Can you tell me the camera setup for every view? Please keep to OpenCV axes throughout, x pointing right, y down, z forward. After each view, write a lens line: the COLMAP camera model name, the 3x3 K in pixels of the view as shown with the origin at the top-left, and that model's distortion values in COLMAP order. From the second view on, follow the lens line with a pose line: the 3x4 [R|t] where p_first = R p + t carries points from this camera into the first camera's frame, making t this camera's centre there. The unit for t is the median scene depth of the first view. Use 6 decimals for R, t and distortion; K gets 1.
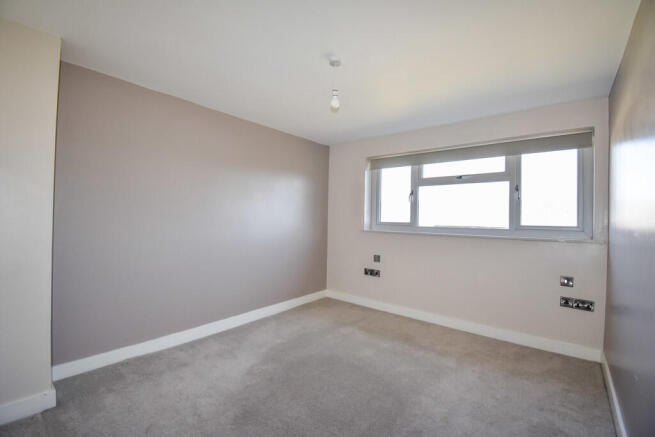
lens RADIAL K [[288.5, 0, 327.5], [0, 288.5, 218.5], [0, 0, 1]] dist [0.019237, -0.024703]
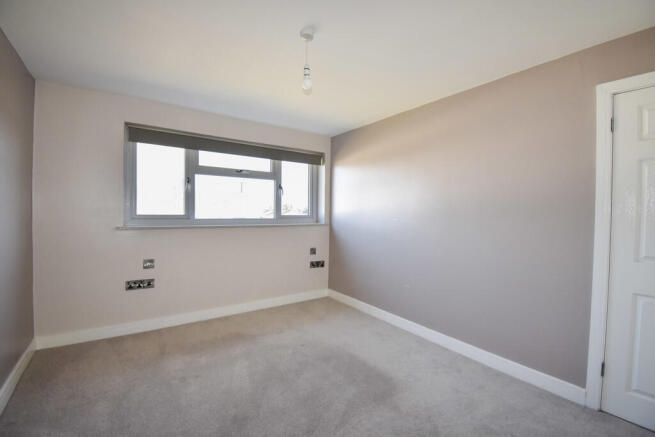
lens RADIAL K [[288.5, 0, 327.5], [0, 288.5, 218.5], [0, 0, 1]] dist [0.019237, -0.024703]
pose [[0.263914, -0.034881, 0.963915, -0.465085], [-0.004227, 0.999294, 0.037318, -0.009747], [-0.964537, -0.013923, 0.263580, 0.391130]]
